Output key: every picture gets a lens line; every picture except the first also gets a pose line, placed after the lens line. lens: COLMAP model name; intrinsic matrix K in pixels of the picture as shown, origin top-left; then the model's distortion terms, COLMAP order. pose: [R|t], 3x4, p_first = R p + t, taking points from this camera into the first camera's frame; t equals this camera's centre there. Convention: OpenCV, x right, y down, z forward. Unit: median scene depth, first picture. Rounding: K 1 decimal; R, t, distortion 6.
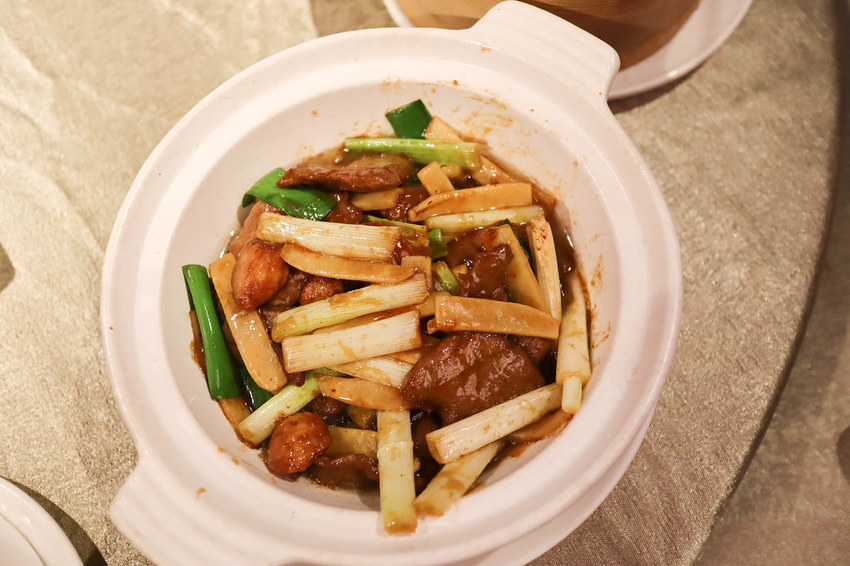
lens RADIAL K [[852.3, 0, 425.0], [0, 852.3, 283.0], [0, 0, 1]] dist [0.004506, 0.027007]
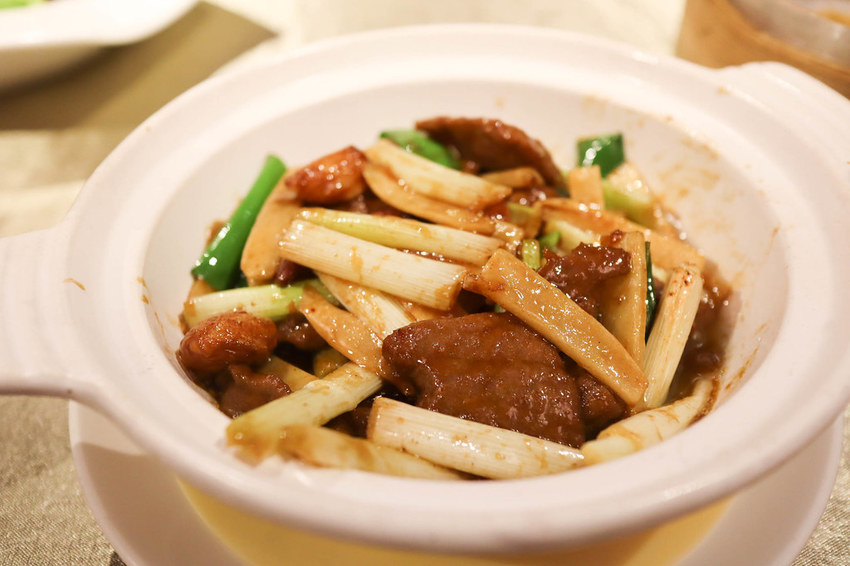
lens RADIAL K [[852.3, 0, 425.0], [0, 852.3, 283.0], [0, 0, 1]] dist [0.004506, 0.027007]
pose [[0.825560, 0.398709, -0.399351, 0.232386], [-0.534991, 0.778134, -0.329079, 0.274501], [0.179542, 0.485323, 0.855702, 0.361206]]
